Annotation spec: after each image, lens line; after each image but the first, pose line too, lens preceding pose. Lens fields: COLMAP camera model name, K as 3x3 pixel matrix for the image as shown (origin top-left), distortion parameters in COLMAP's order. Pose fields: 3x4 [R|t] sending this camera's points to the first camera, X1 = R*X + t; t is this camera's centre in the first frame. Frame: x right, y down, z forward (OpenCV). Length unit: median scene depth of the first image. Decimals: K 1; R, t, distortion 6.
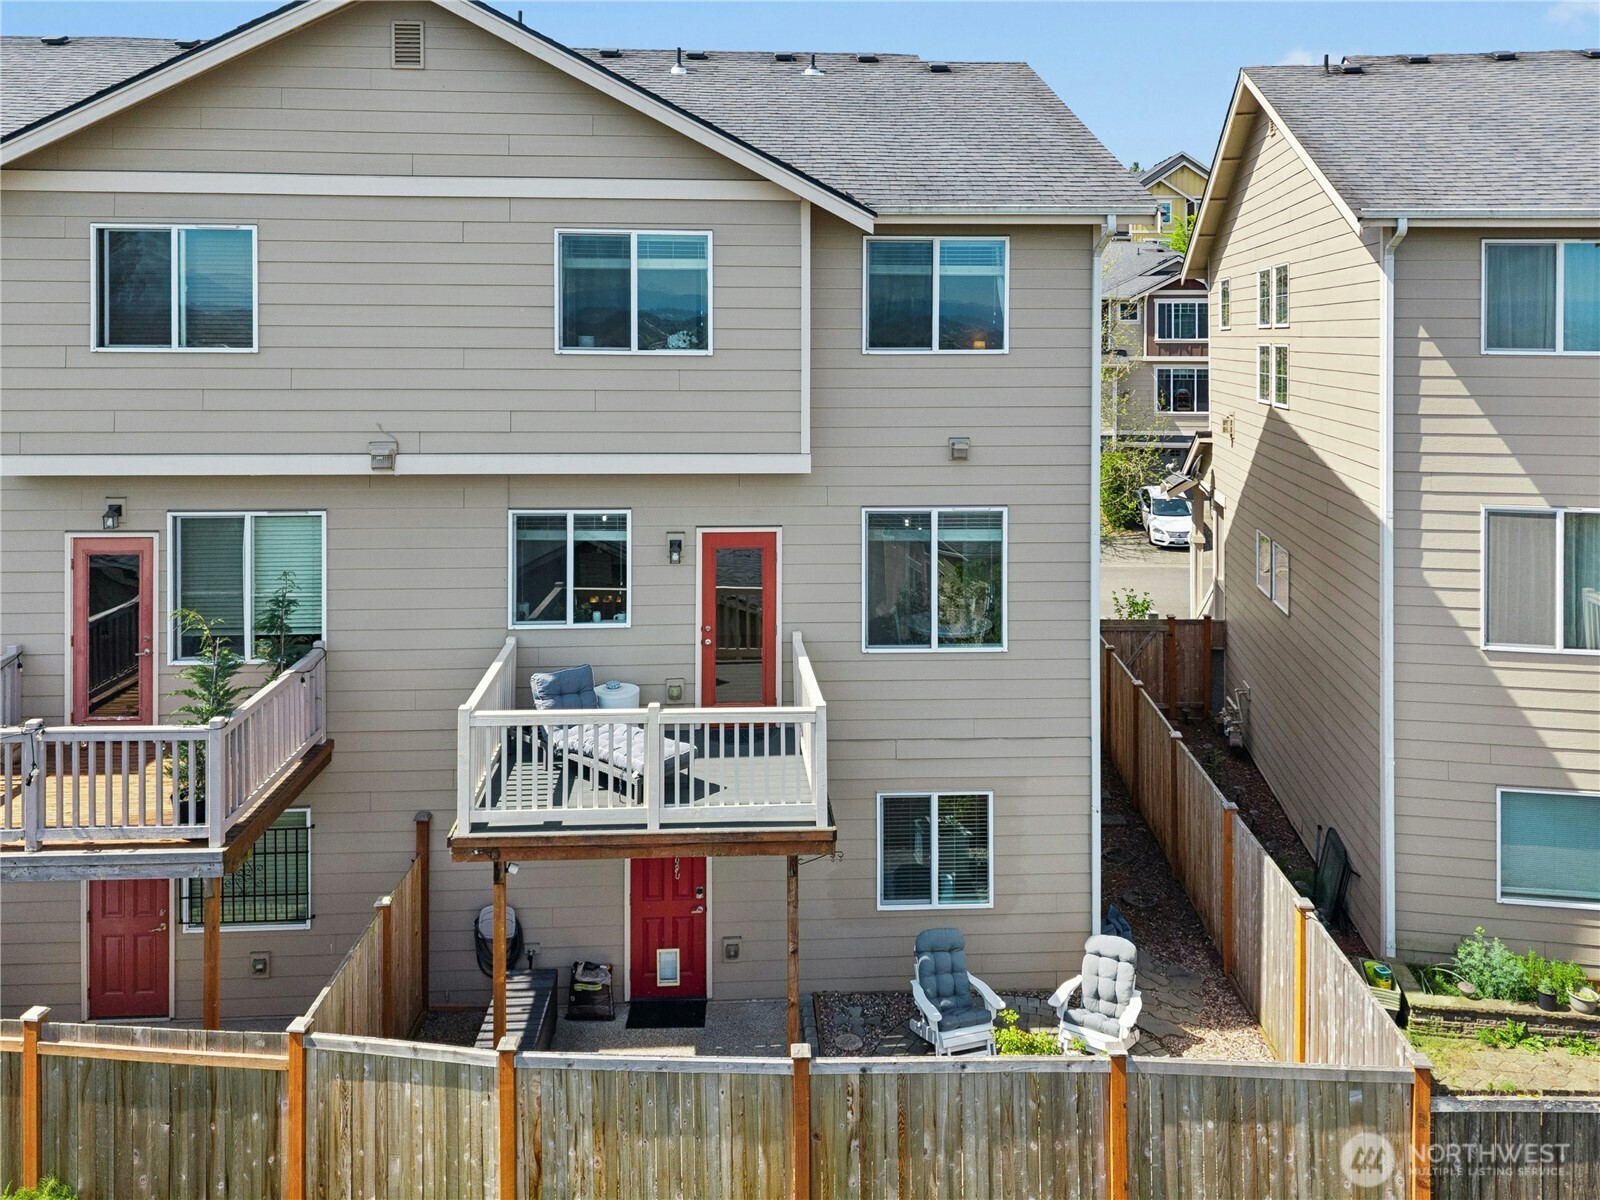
lens RADIAL K [[1143.9, 0, 799.9], [0, 1143.9, 268.5], [0, 0, 1]] dist [0.008067, -0.005300]
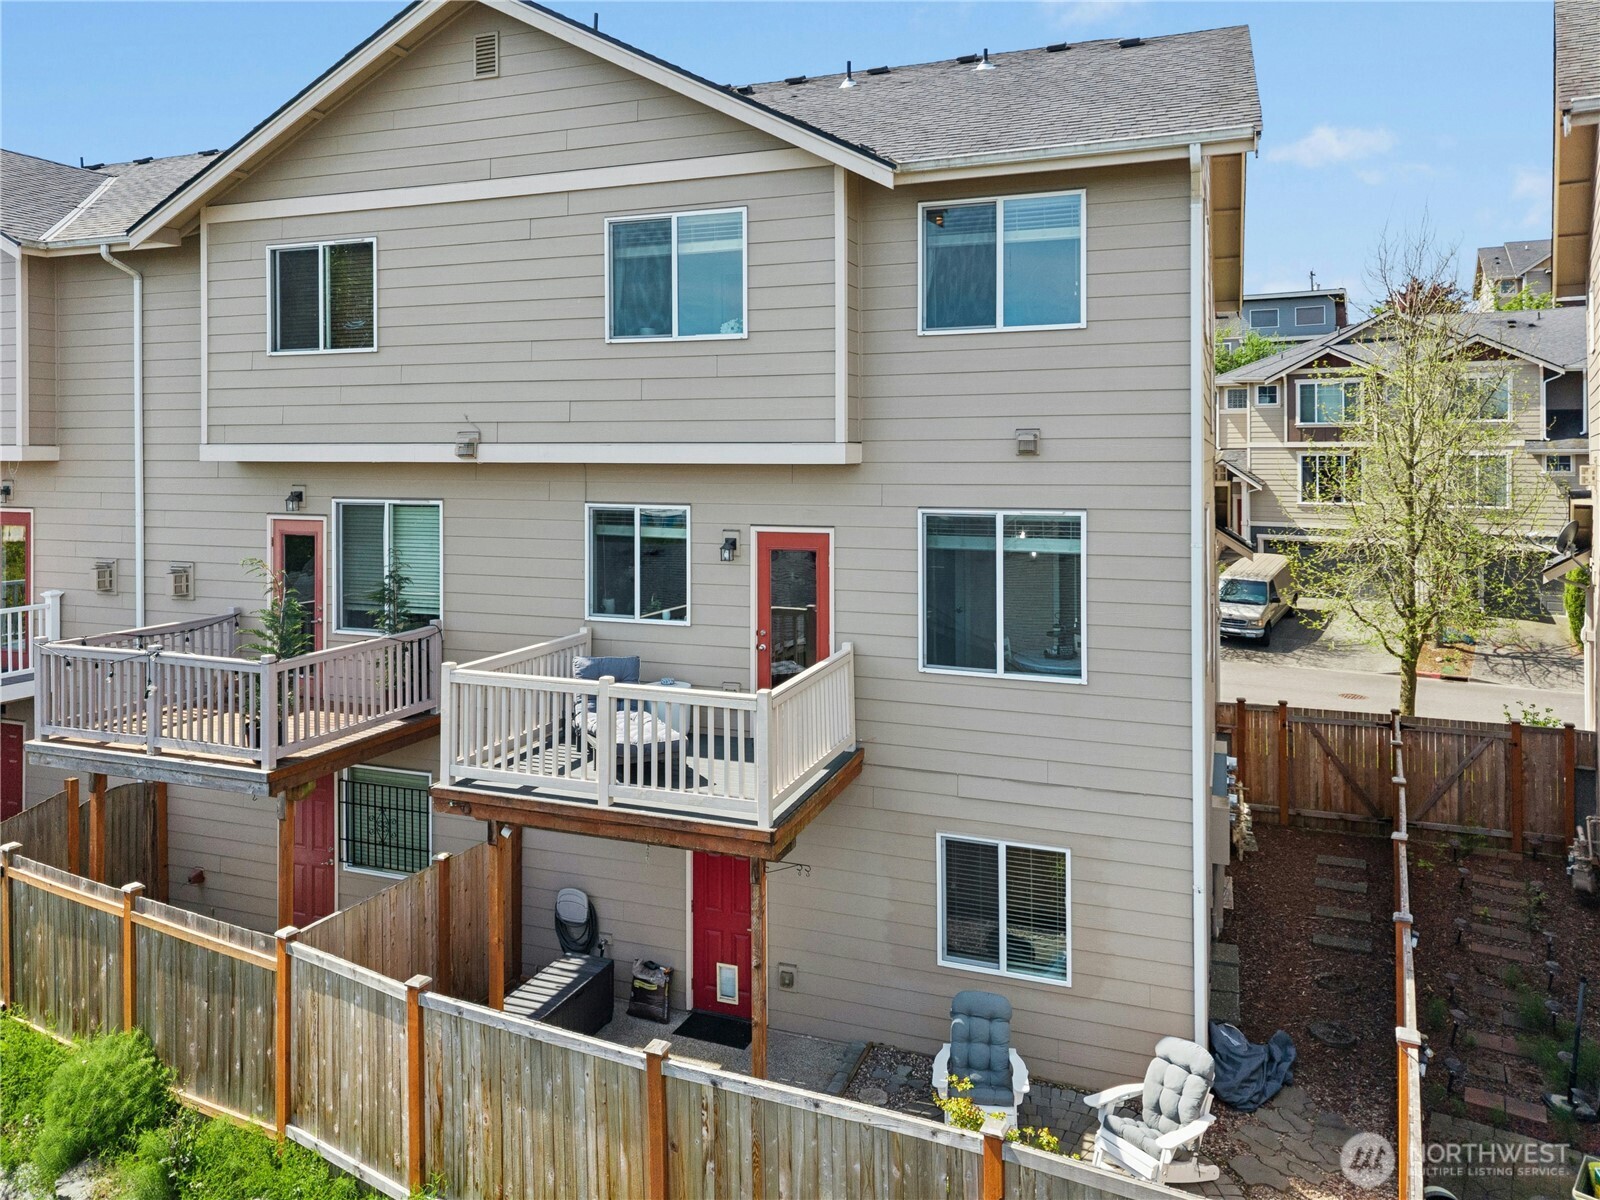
lens RADIAL K [[1132.9, 0, 806.0], [0, 1132.9, 391.4], [0, 0, 1]] dist [0.009373, -0.007313]
pose [[0.913918, -0.021102, -0.405351, 0.344729], [0.020907, 0.999769, -0.004909, 0.125150], [0.405361, -0.003989, 0.914148, 0.168501]]
